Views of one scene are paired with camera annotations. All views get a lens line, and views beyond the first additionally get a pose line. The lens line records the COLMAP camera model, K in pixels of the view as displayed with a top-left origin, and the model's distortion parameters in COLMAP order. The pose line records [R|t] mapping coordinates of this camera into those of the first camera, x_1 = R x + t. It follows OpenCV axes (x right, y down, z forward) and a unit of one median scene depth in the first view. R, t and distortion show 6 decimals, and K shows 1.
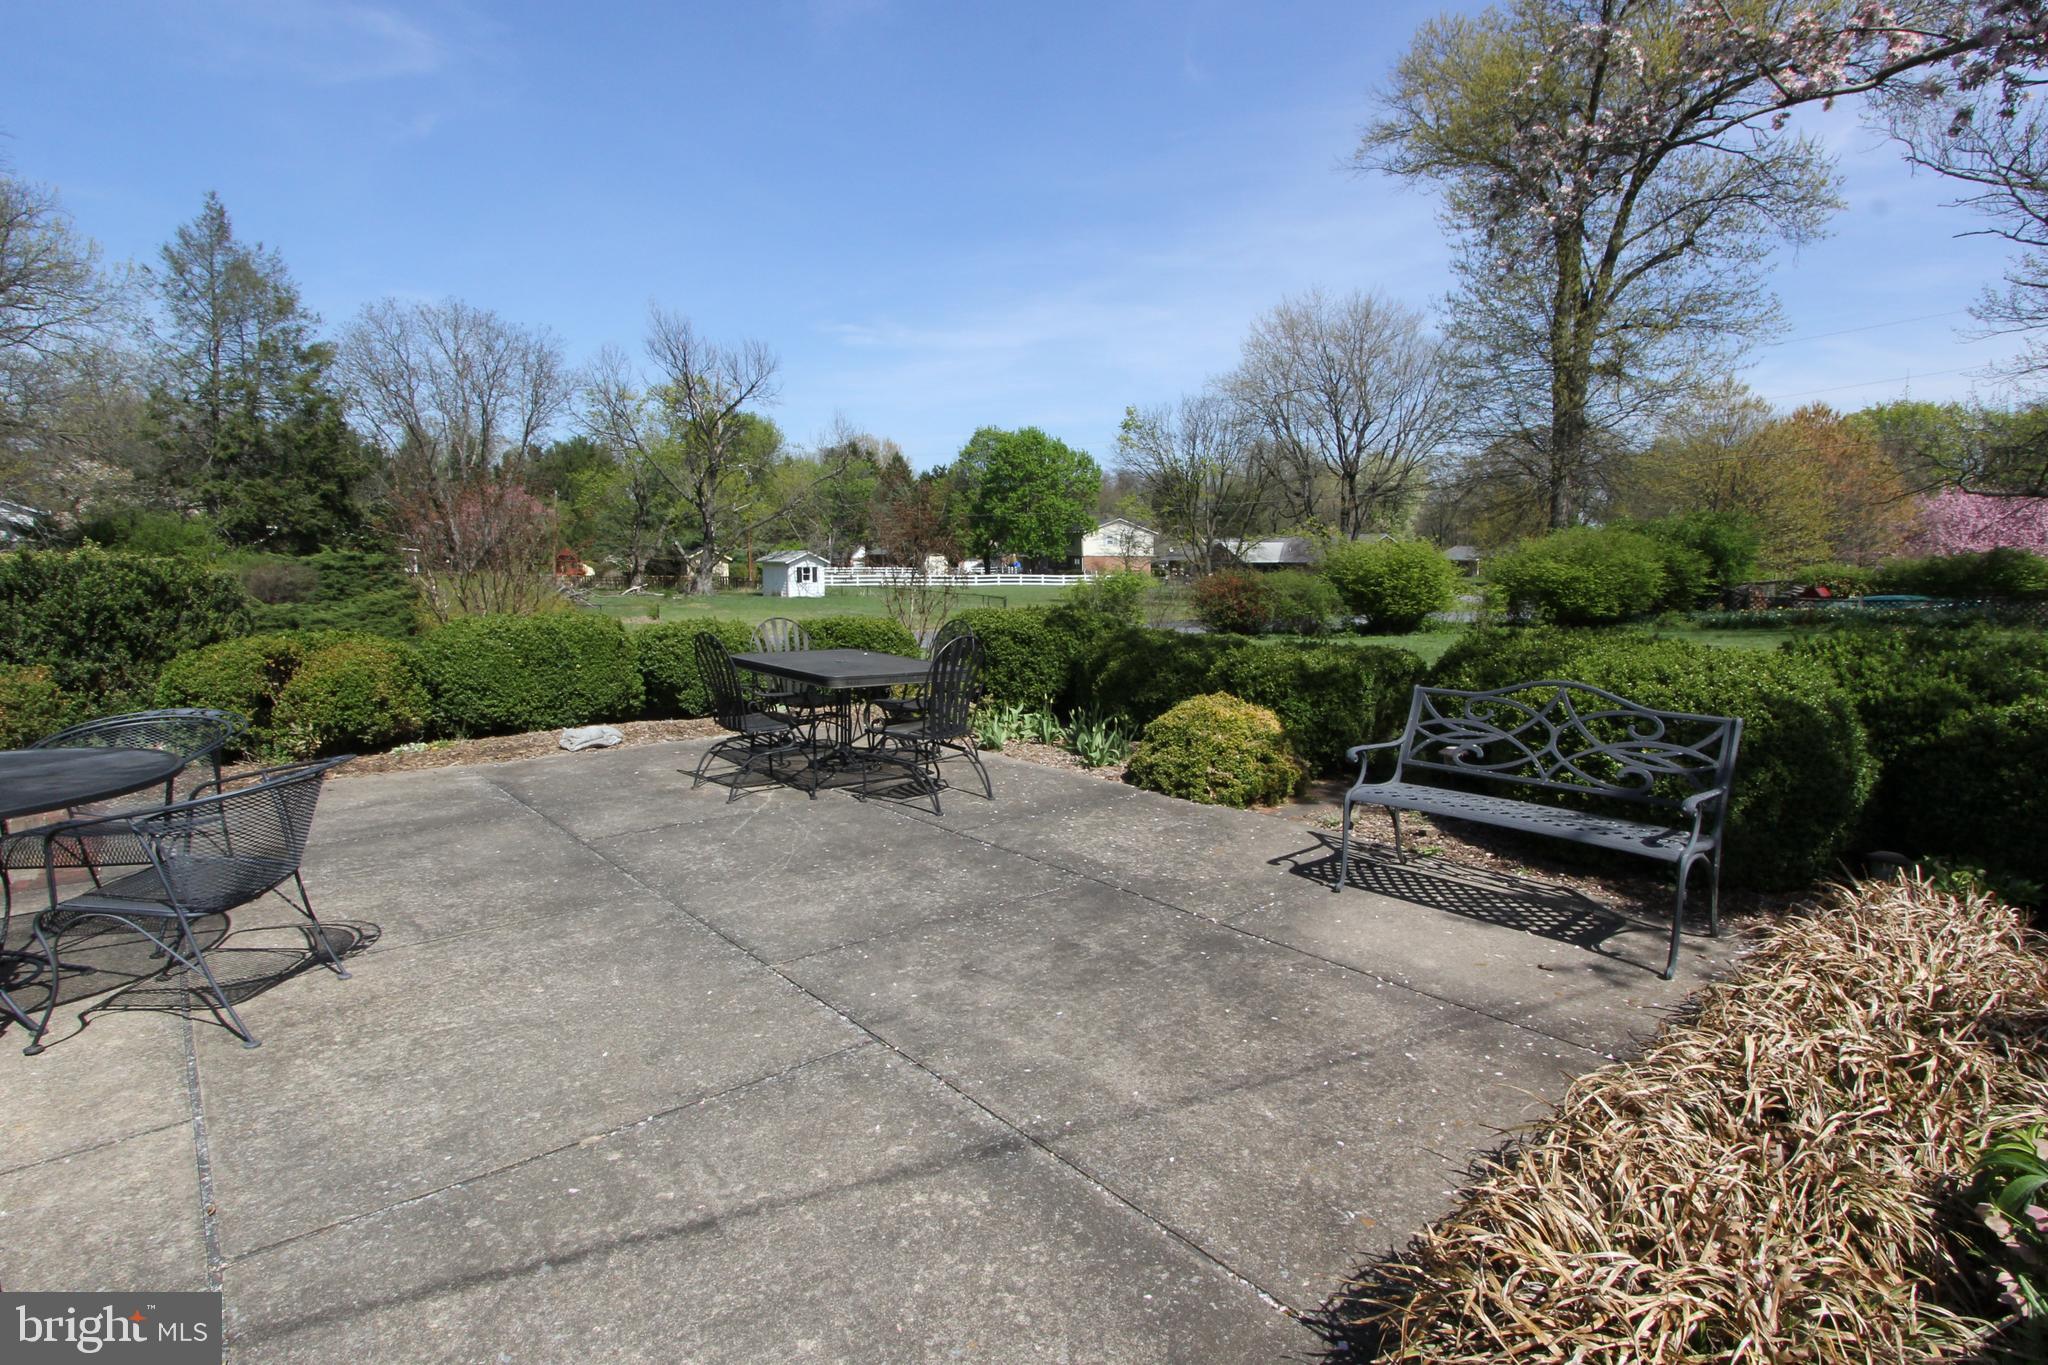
lens RADIAL K [[1024.9, 0, 1022.3], [0, 1024.9, 695.1], [0, 0, 1]] dist [-0.027481, -0.000327]
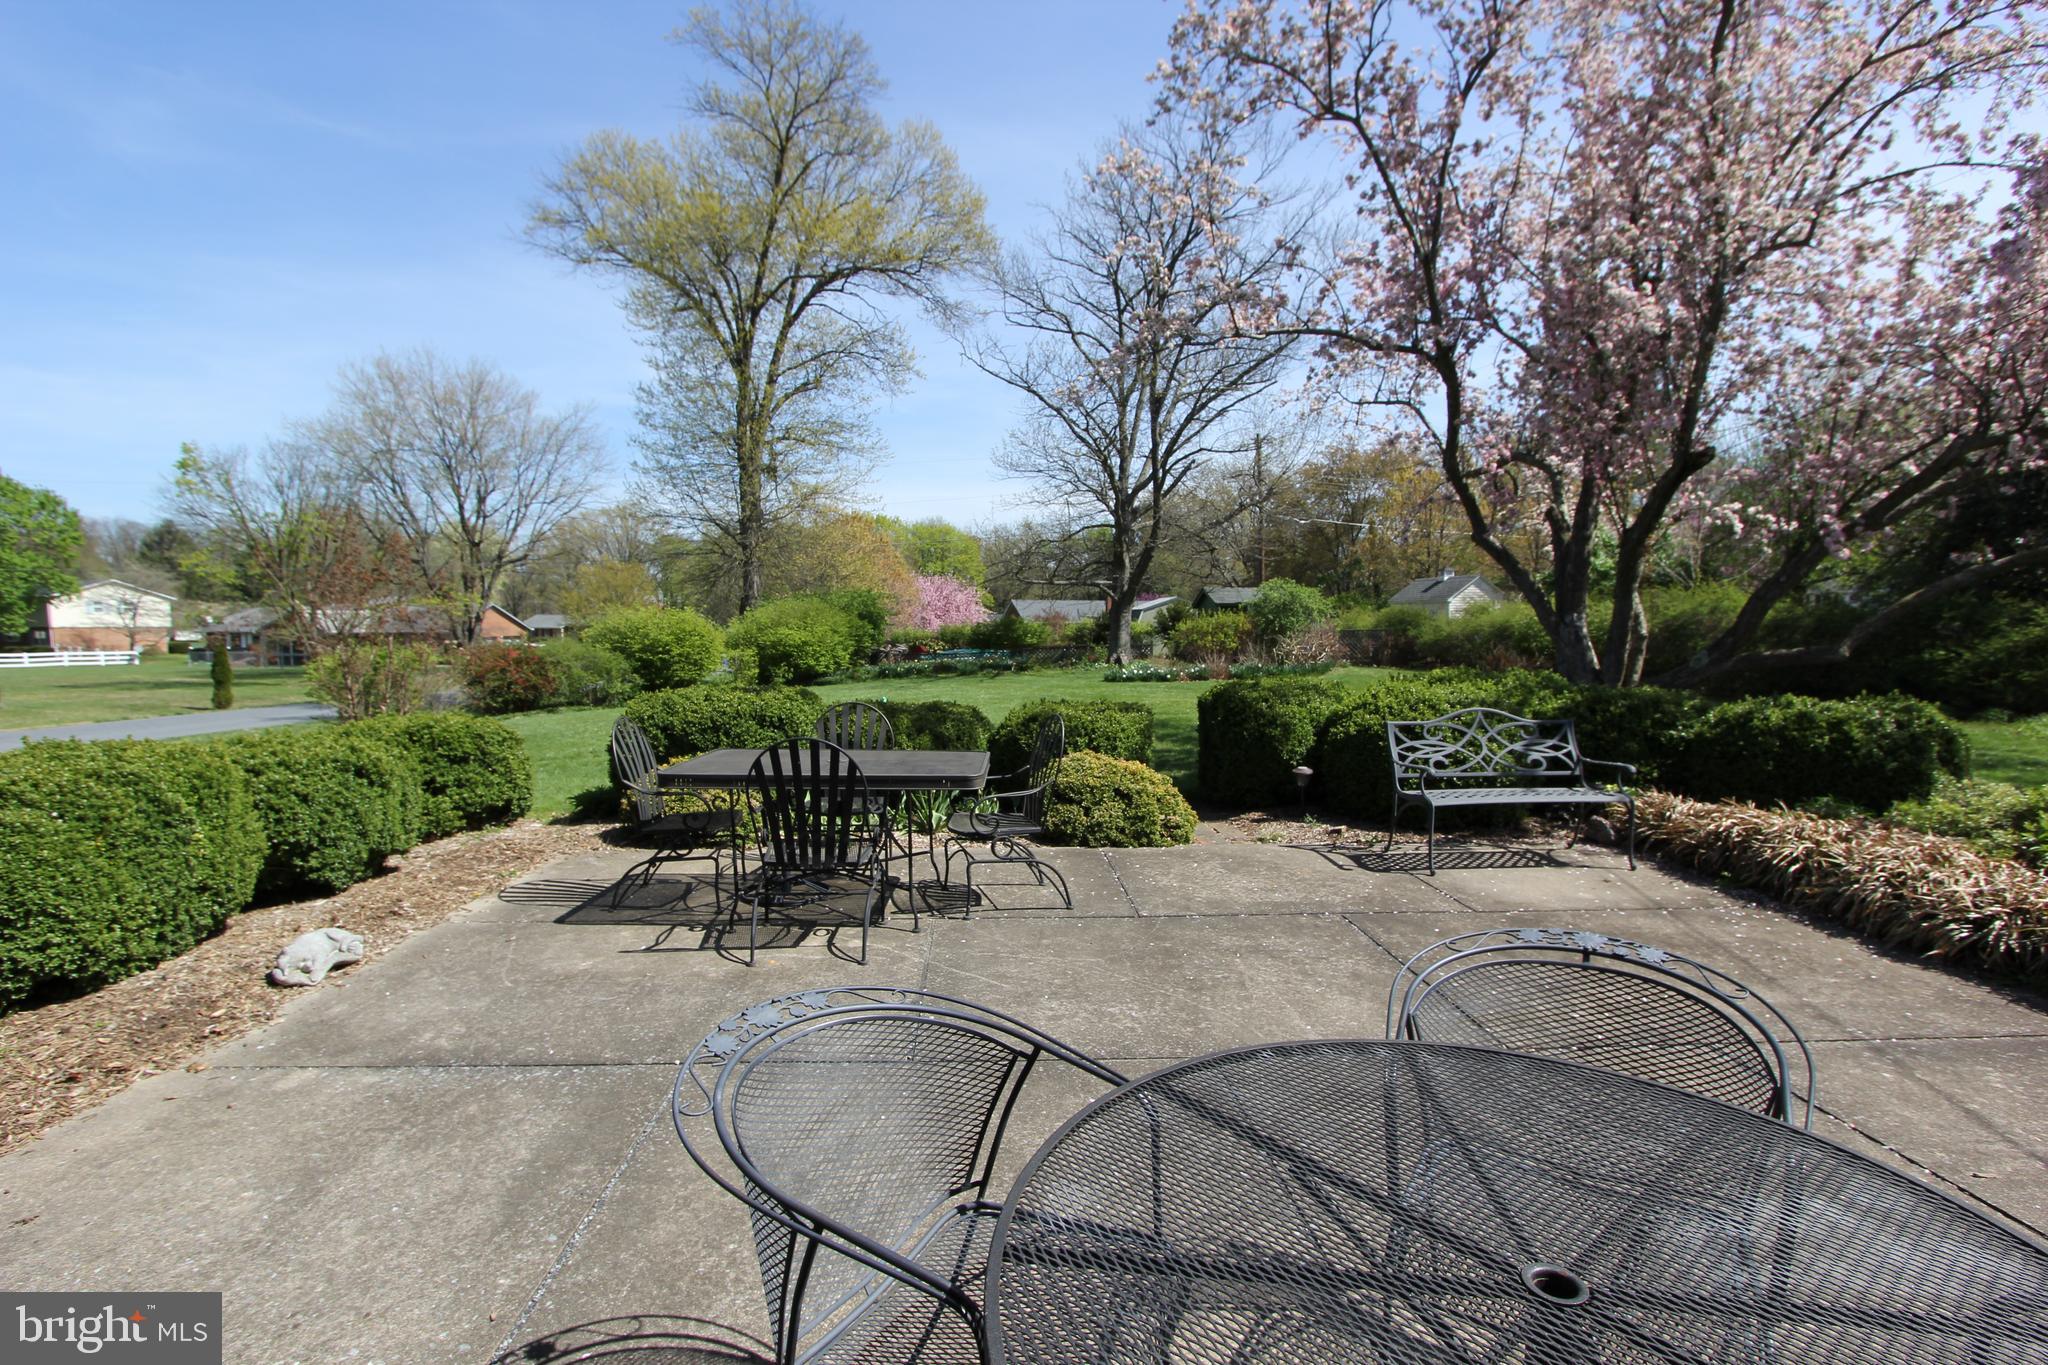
lens RADIAL K [[952.4, 0, 1026.2], [0, 952.4, 685.3], [0, 0, 1]] dist [-0.023150, 0.004933]
pose [[0.617085, -0.052177, 0.785165, -0.139213], [0.107991, 0.993974, -0.018820, -0.012903], [-0.779451, 0.096404, 0.619001, 0.087001]]
